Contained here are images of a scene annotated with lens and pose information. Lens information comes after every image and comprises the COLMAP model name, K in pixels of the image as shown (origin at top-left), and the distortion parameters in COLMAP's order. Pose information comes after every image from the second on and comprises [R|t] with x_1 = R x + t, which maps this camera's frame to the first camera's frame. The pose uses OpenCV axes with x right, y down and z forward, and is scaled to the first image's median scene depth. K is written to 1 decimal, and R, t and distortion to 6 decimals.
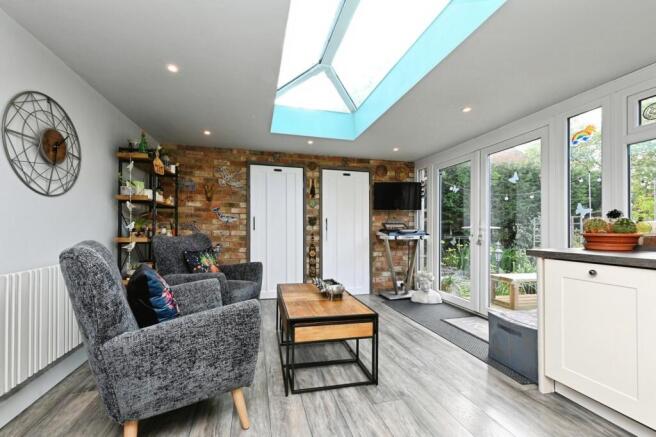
lens RADIAL K [[265.0, 0, 324.4], [0, 265.0, 218.2], [0, 0, 1]] dist [0.000230, -0.000576]
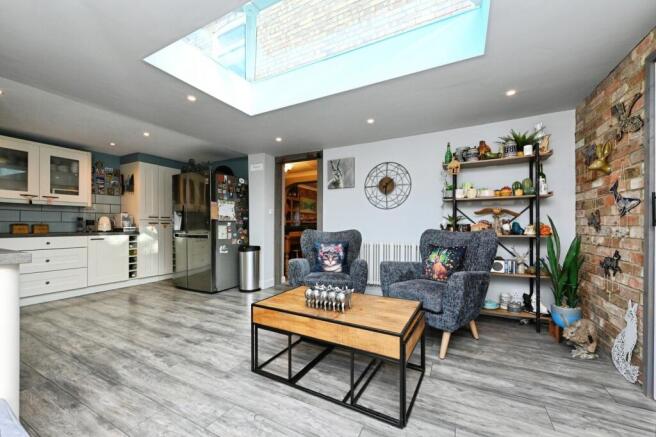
lens RADIAL K [[265.0, 0, 324.4], [0, 265.0, 218.2], [0, 0, 1]] dist [0.000230, -0.000576]
pose [[-0.697779, 0.001137, -0.716313, 0.807706], [0.025066, 0.999425, -0.022831, 0.022299], [0.715875, -0.033886, -0.697406, 2.096901]]
